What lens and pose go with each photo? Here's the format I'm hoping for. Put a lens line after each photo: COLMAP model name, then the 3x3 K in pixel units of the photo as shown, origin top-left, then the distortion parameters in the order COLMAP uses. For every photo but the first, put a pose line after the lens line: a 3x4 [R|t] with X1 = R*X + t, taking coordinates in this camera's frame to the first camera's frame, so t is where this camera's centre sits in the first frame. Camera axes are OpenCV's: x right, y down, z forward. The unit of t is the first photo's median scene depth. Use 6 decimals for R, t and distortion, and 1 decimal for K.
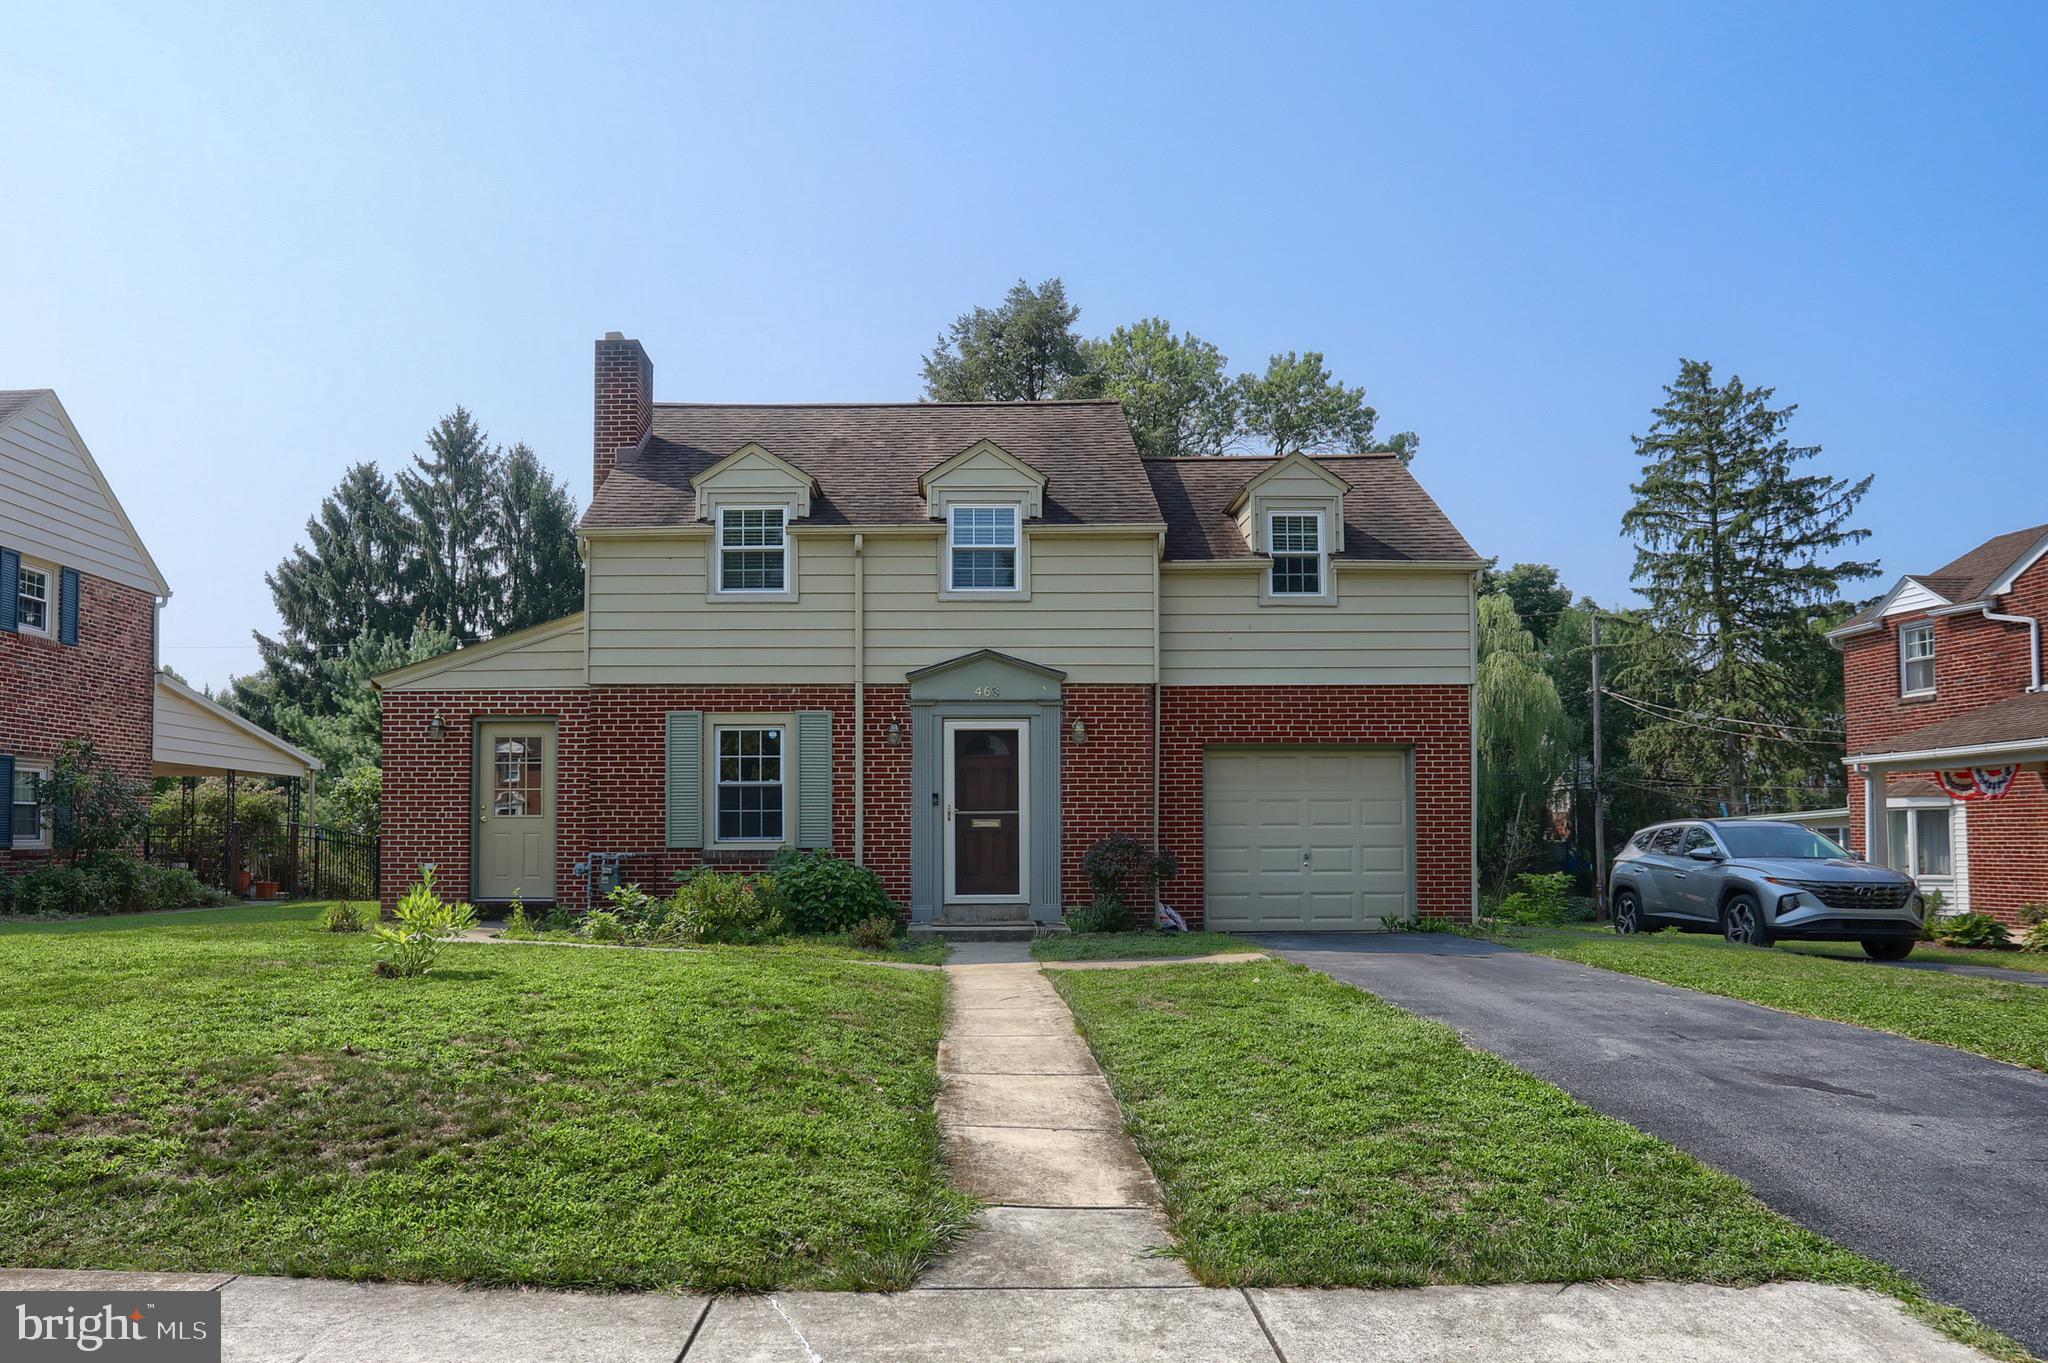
lens RADIAL K [[1373.2, 0, 1026.9], [0, 1373.2, 704.3], [0, 0, 1]] dist [-0.037083, 0.032680]
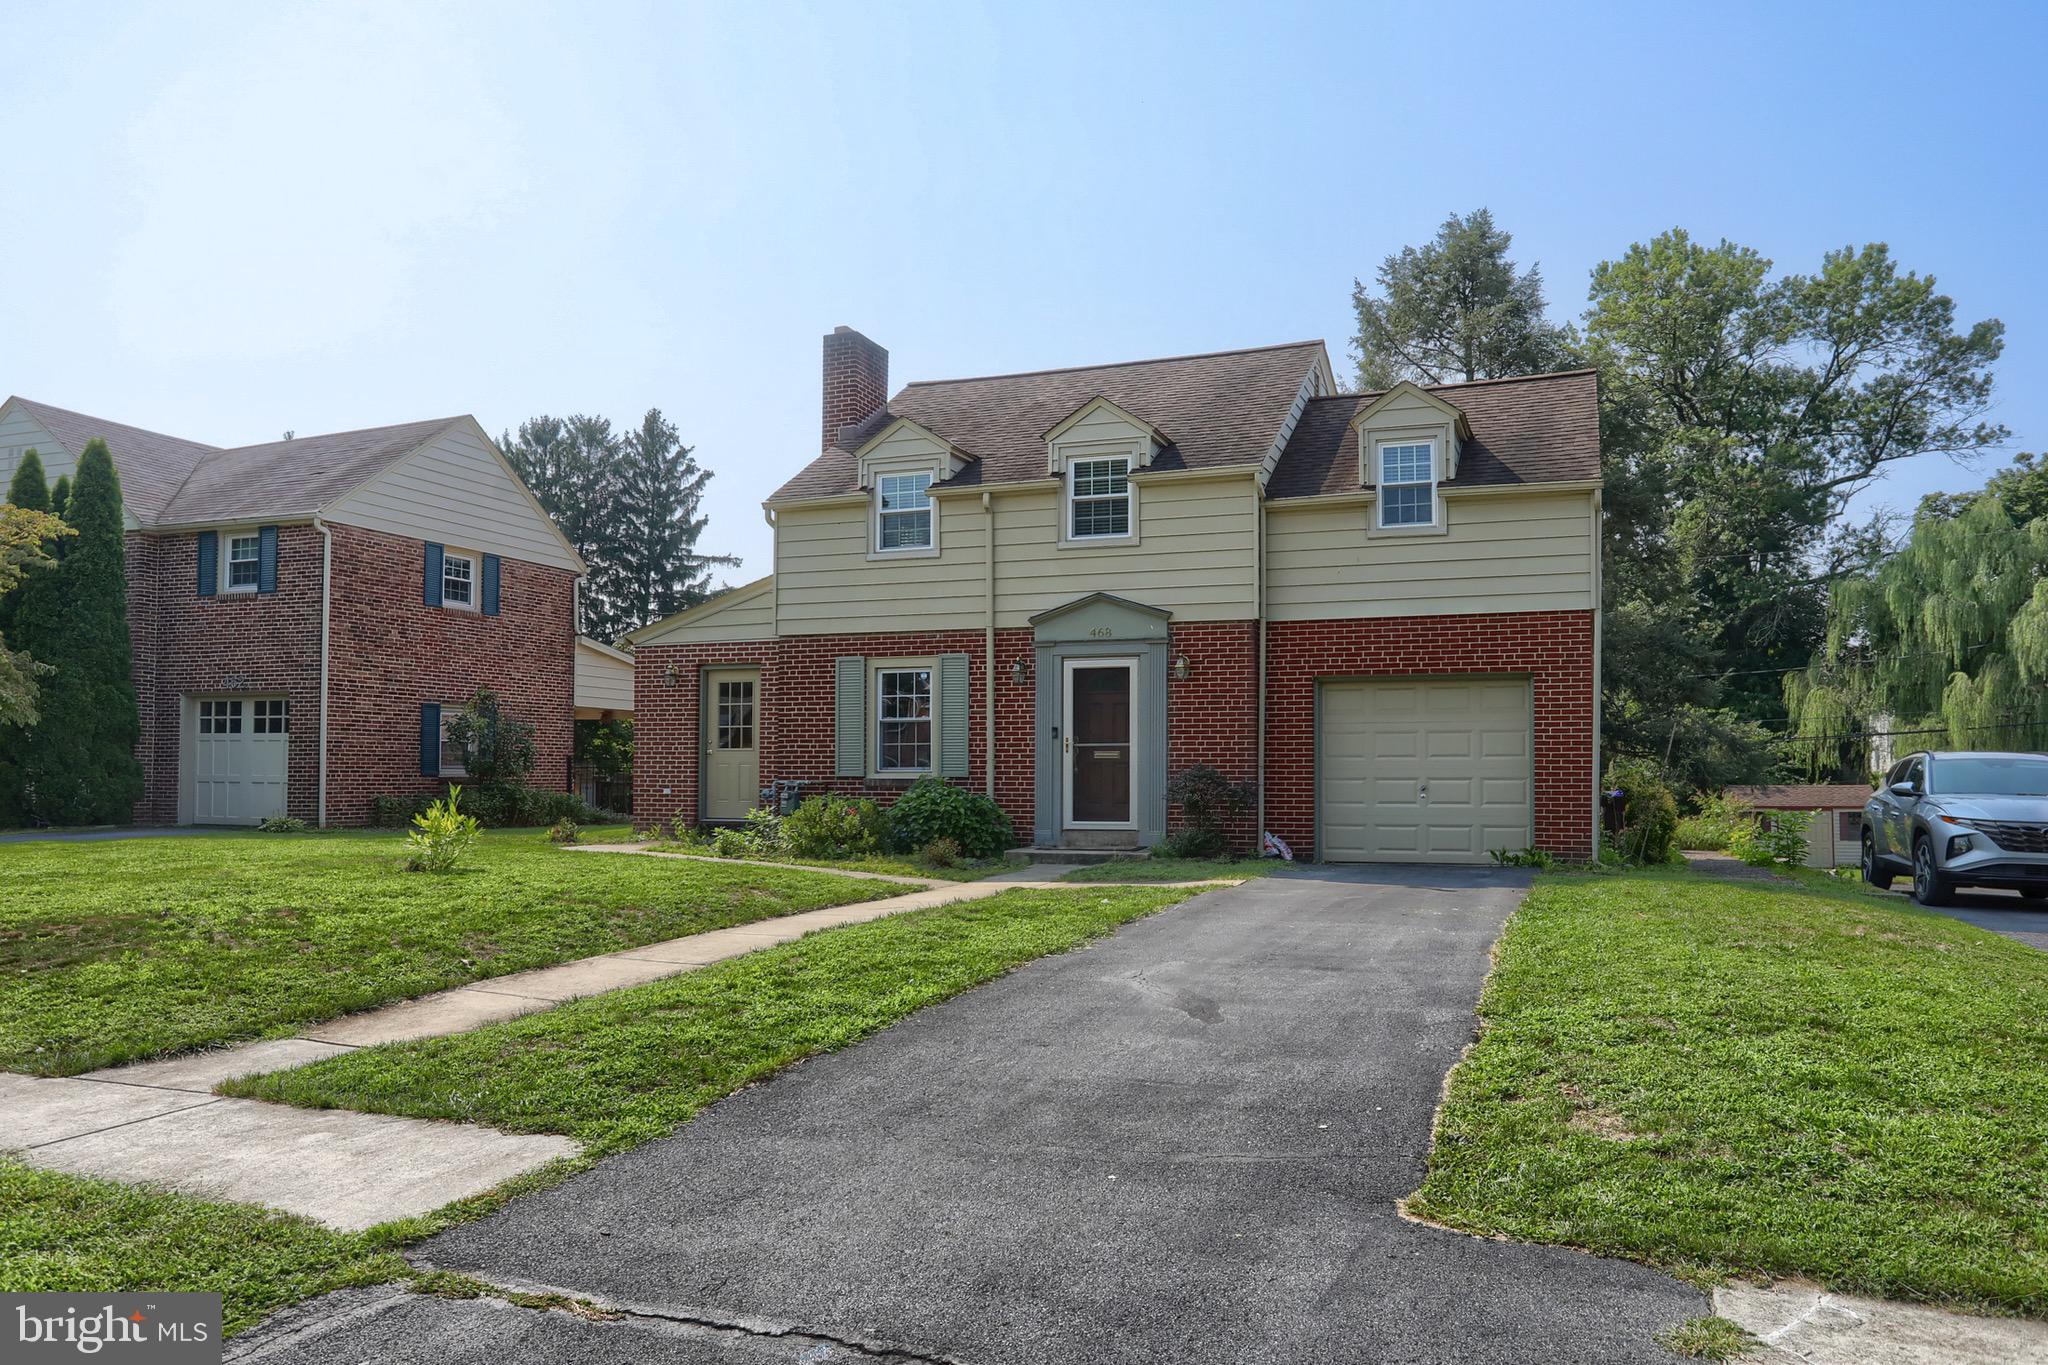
lens RADIAL K [[1348.3, 0, 1183.0], [0, 1348.3, 650.8], [0, 0, 1]] dist [-0.018091, 0.001774]
pose [[0.949370, -0.024633, -0.313192, 0.352219], [0.026359, 0.999652, 0.001279, 0.005702], [0.313051, -0.009469, 0.949689, 0.019895]]
